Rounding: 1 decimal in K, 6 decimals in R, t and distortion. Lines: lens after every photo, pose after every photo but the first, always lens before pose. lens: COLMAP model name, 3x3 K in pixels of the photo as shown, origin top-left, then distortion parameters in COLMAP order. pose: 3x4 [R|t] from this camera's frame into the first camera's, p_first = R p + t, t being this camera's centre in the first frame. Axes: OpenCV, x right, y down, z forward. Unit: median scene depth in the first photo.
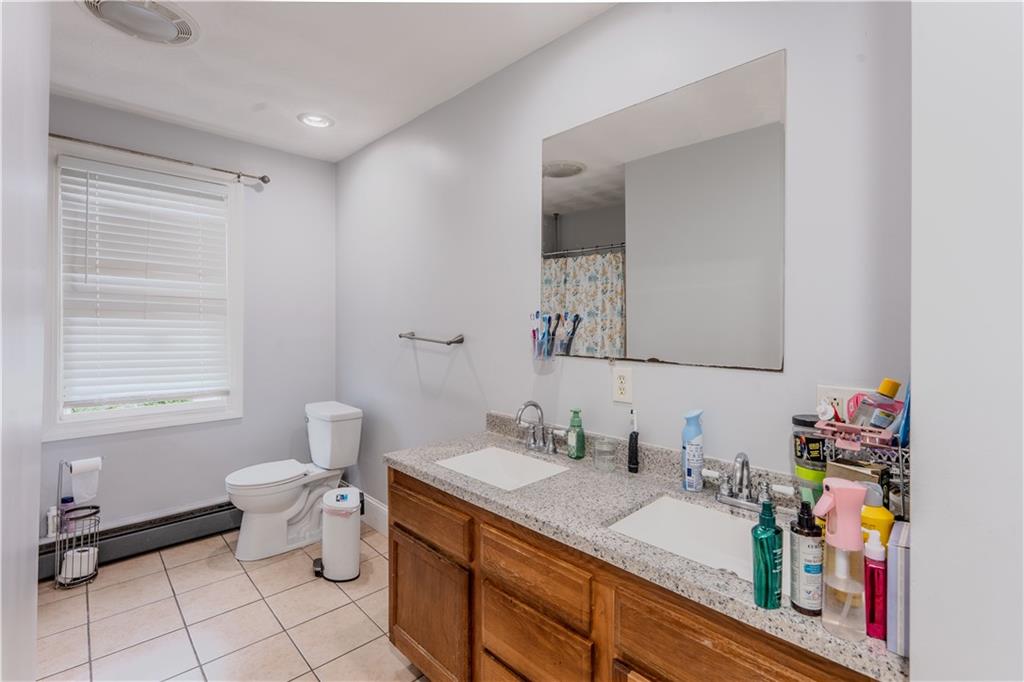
lens RADIAL K [[446.3, 0, 511.4], [0, 446.3, 321.4], [0, 0, 1]] dist [0.000008, 0.000064]
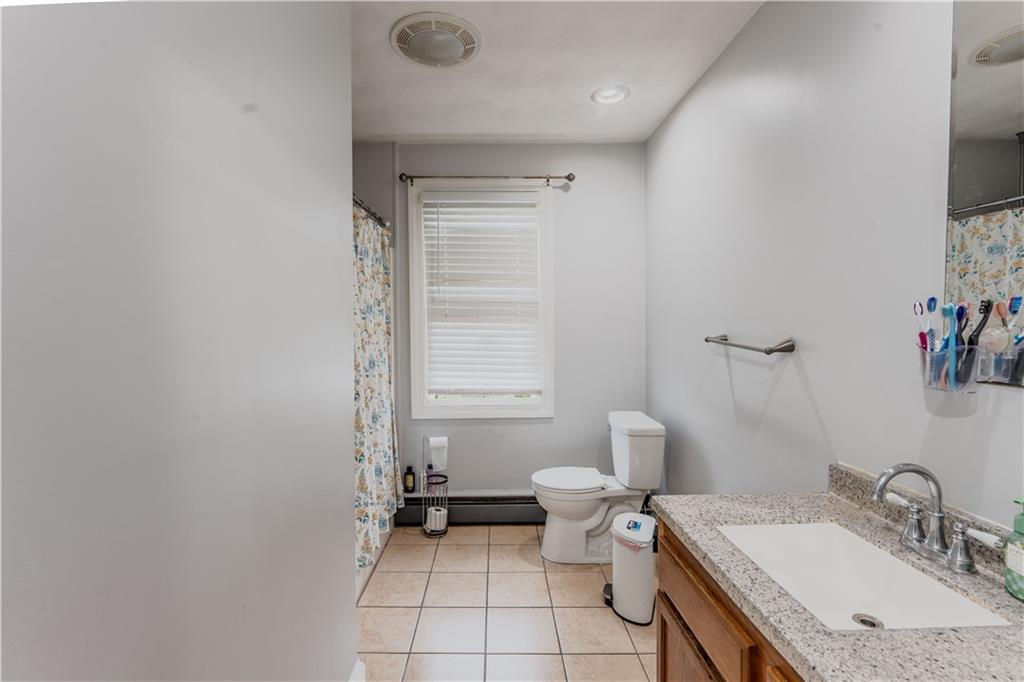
lens RADIAL K [[459.3, 0, 512.0], [0, 459.3, 341.0], [0, 0, 1]] dist [-0.001969, -0.000594]
pose [[0.729563, 0.013338, -0.683784, 0.056580], [0.014923, 0.999261, 0.035413, 0.001496], [0.683751, -0.036040, 0.728825, 0.215483]]
